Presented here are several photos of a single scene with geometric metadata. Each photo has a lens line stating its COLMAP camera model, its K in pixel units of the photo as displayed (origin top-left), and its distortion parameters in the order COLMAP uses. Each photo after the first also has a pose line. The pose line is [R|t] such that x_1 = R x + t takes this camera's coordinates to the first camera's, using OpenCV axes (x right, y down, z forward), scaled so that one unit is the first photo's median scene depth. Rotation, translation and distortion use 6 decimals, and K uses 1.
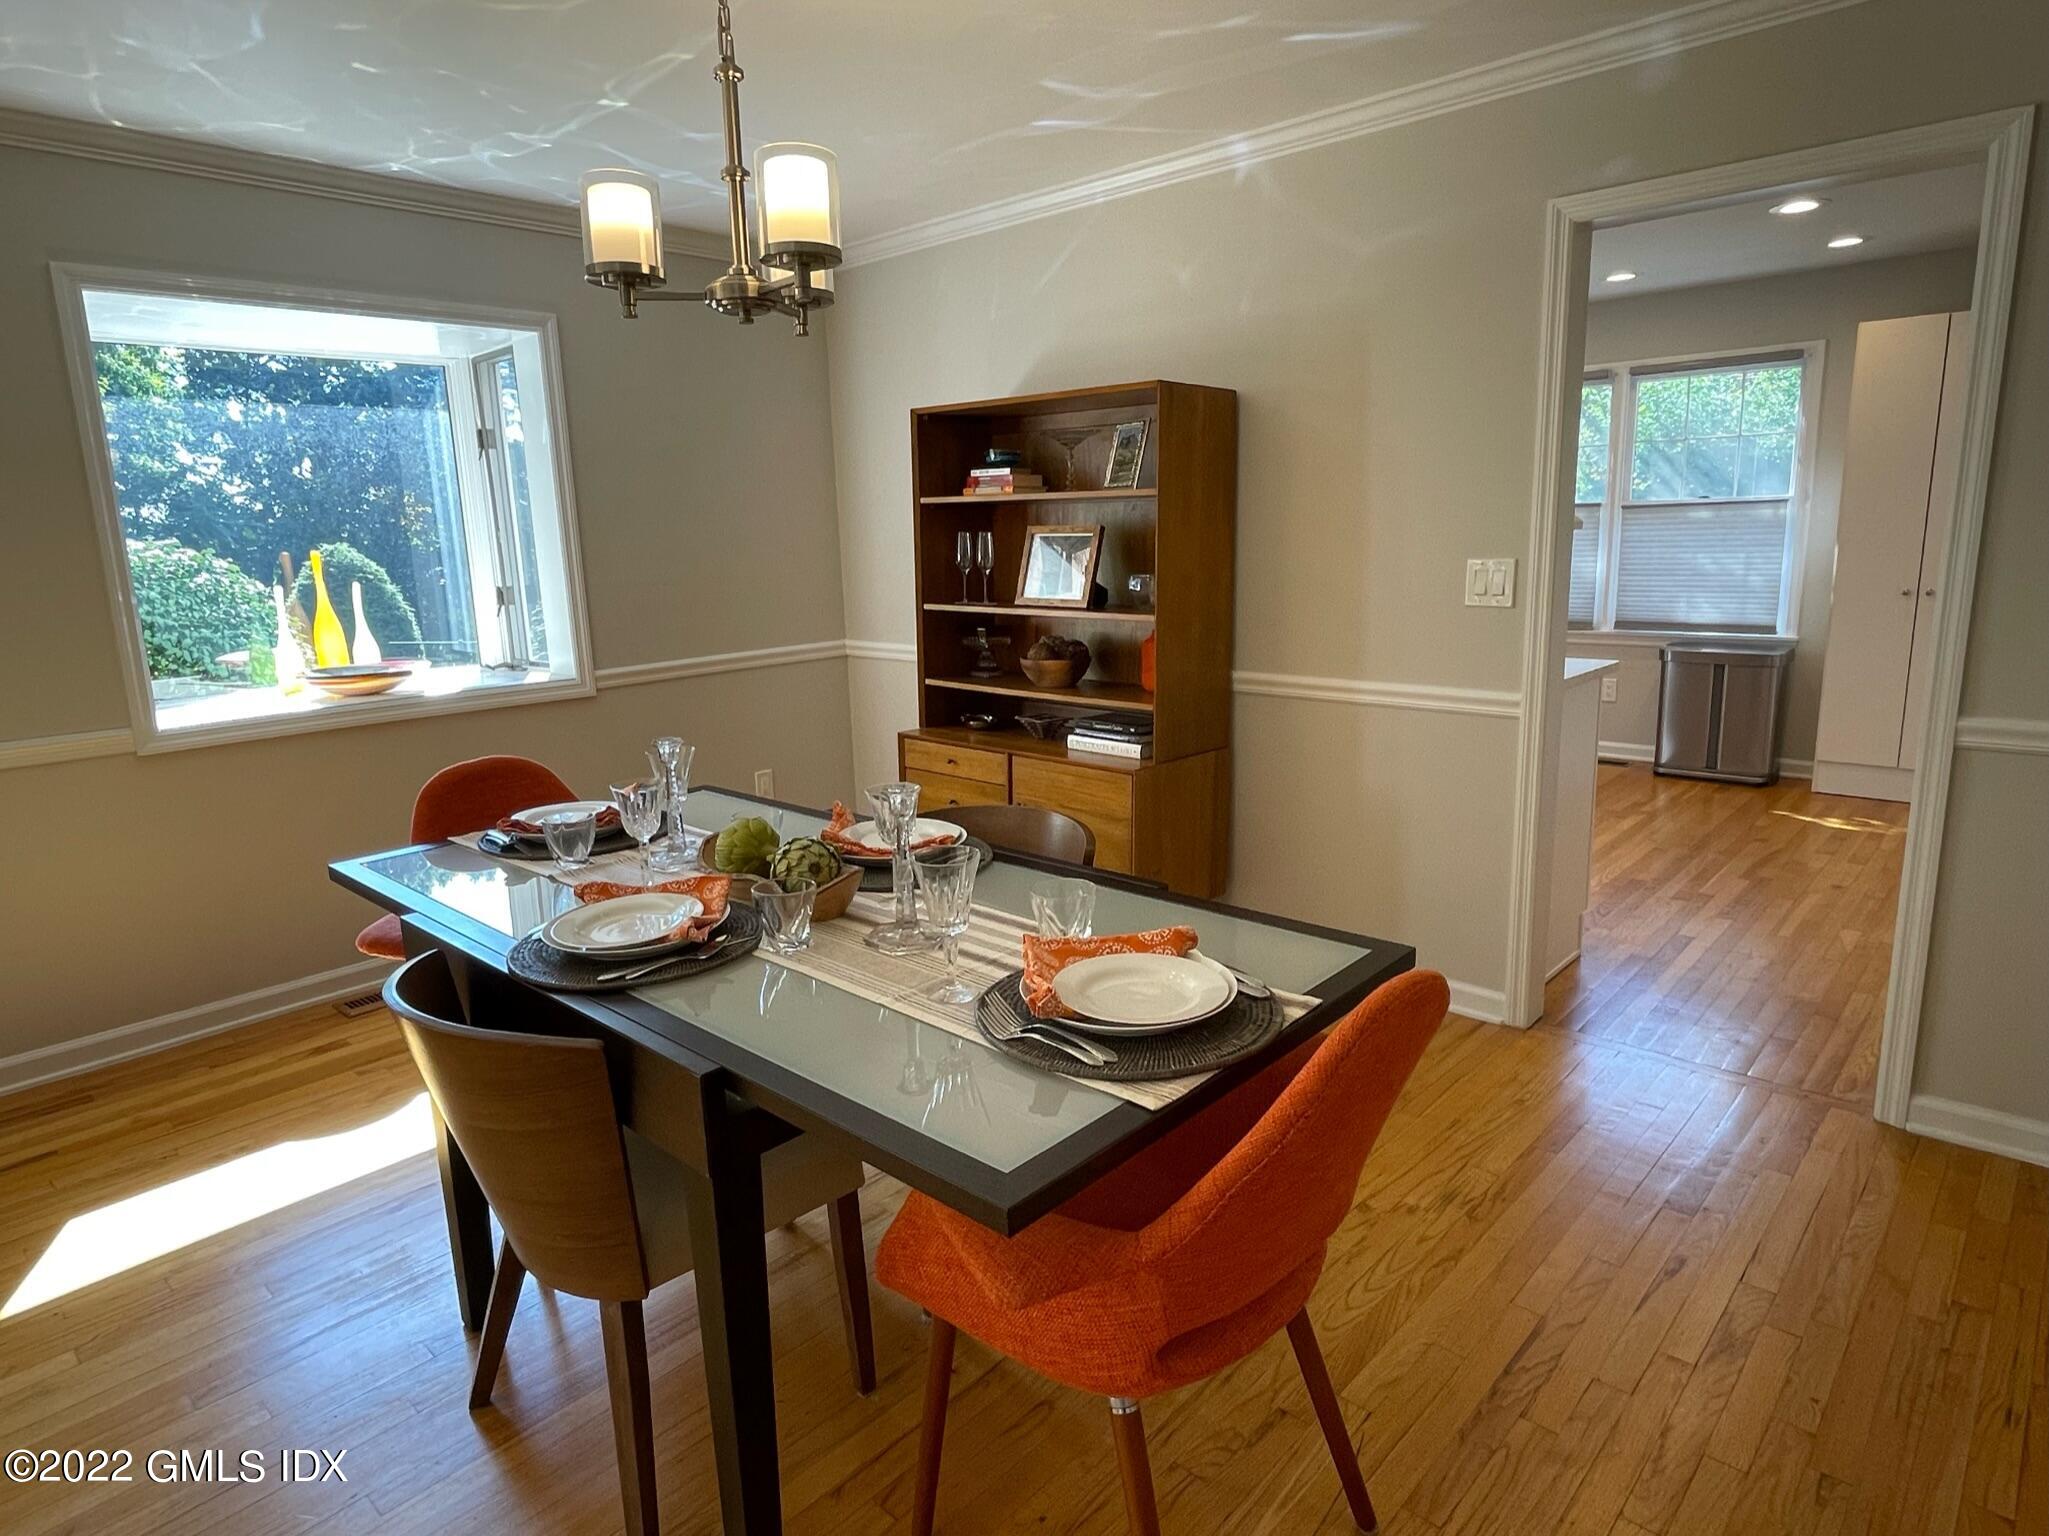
lens RADIAL K [[1170.0, 0, 1023.2], [0, 1170.0, 761.8], [0, 0, 1]] dist [0.000665, 0.000450]
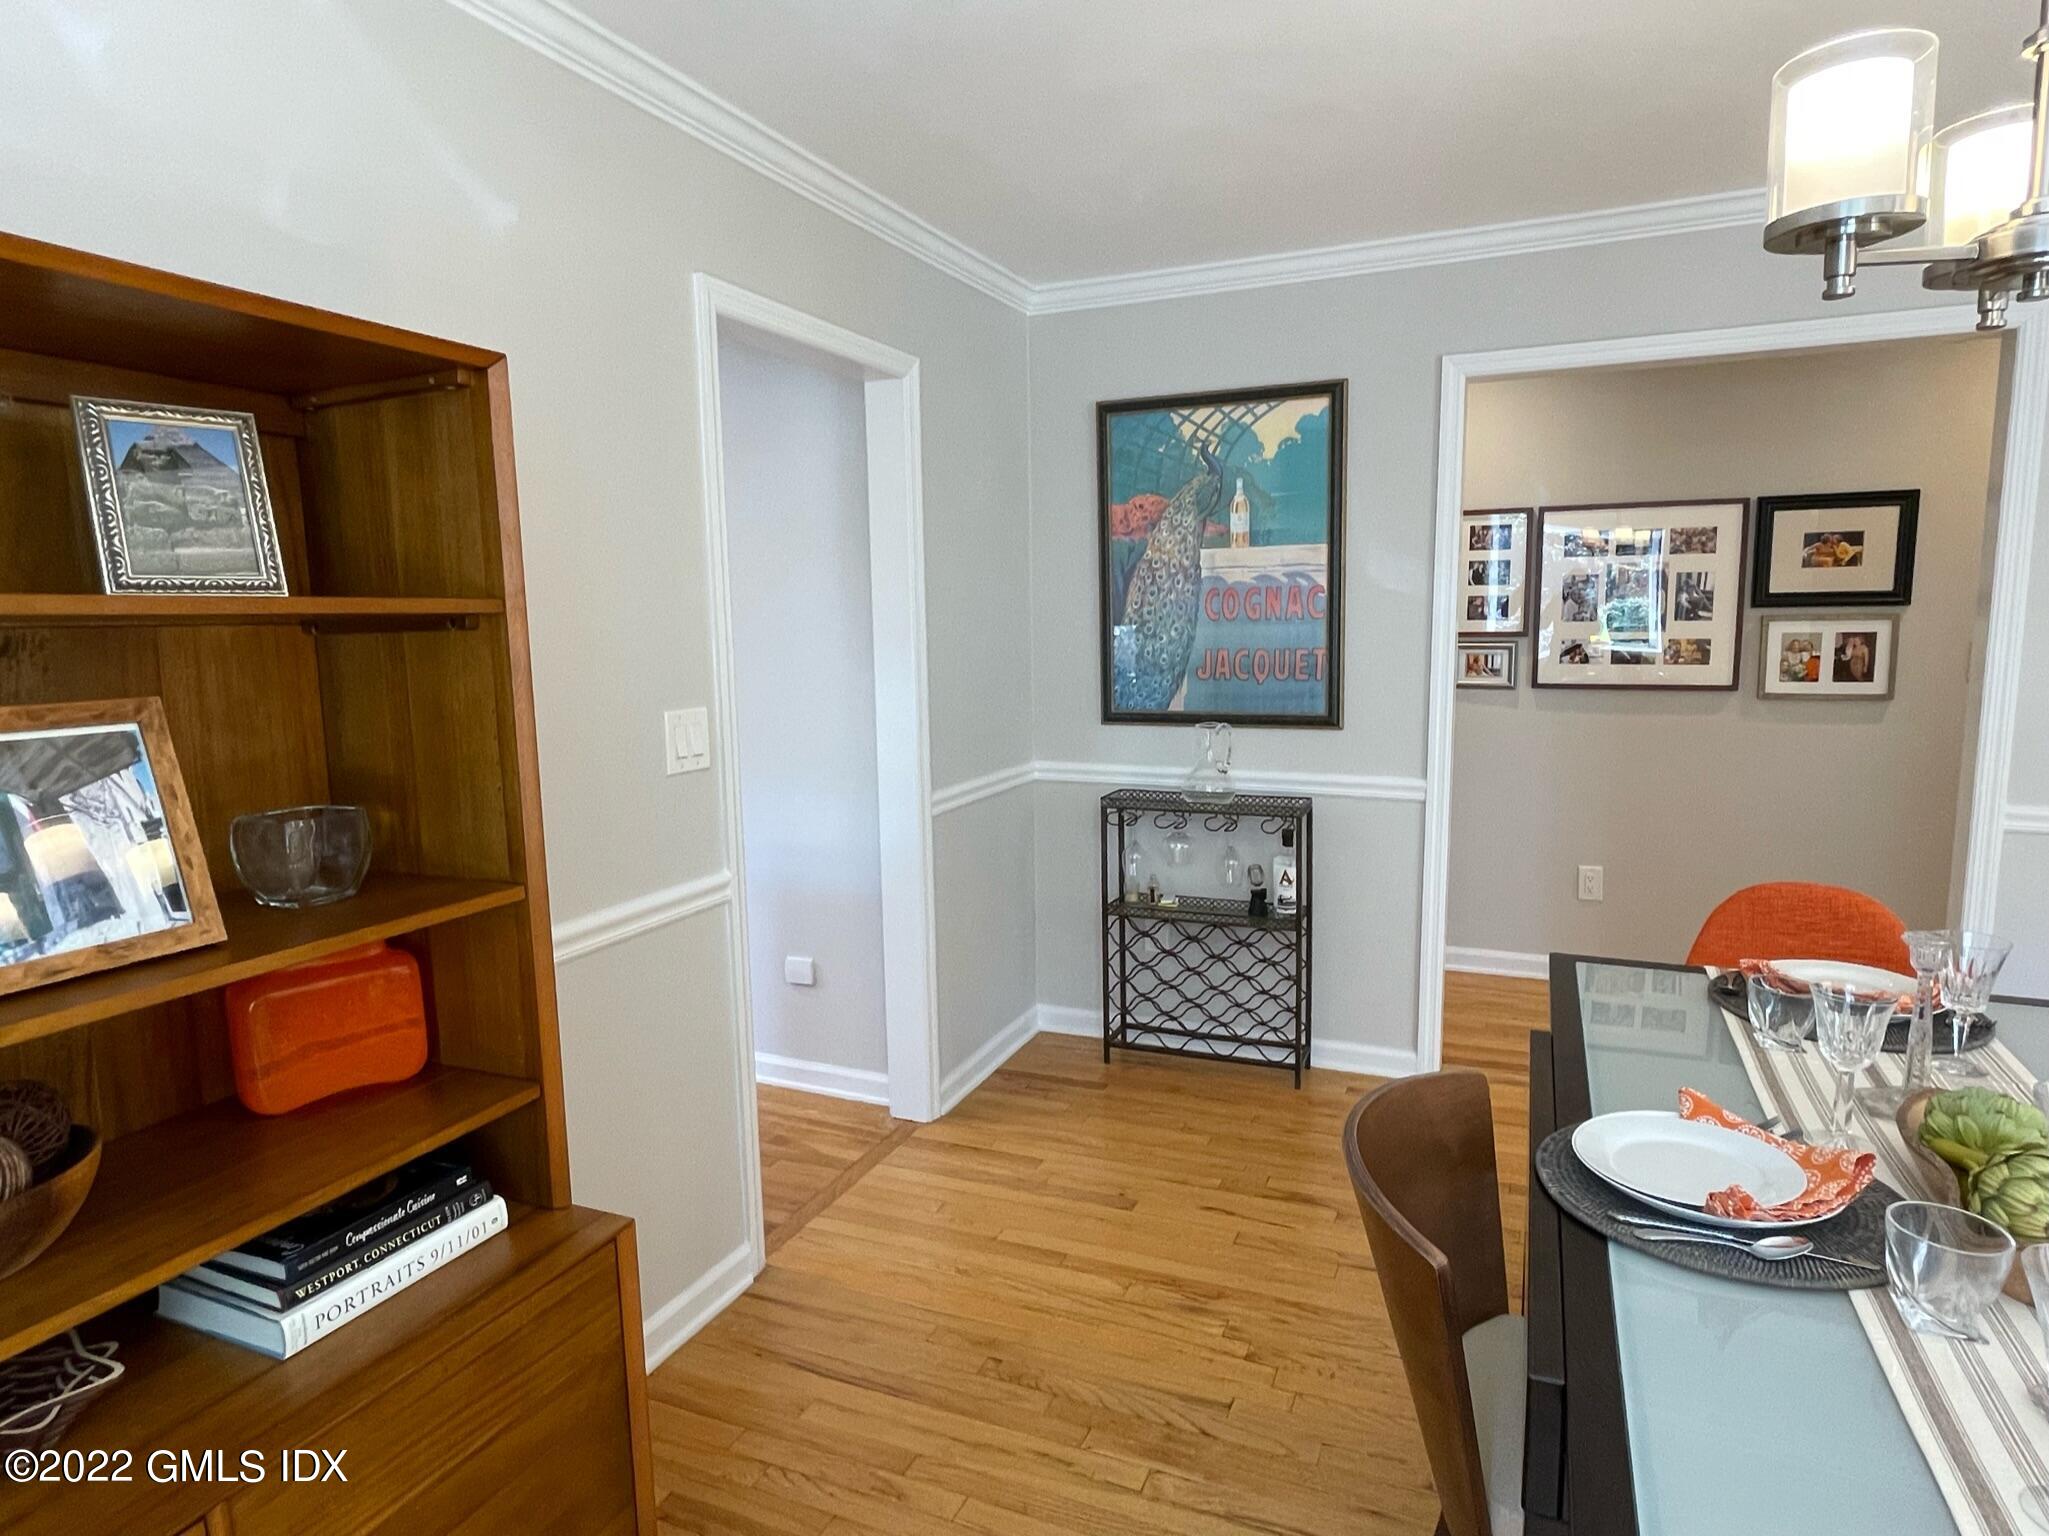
lens RADIAL K [[1170.0, 0, 1027.1], [0, 1170.0, 764.6], [0, 0, 1]] dist [0.000665, 0.000450]
pose [[-0.329575, -0.093521, 0.939486, -0.385384], [0.211255, 0.962547, 0.169925, -0.219829], [-0.920191, 0.254474, -0.297475, 1.026656]]
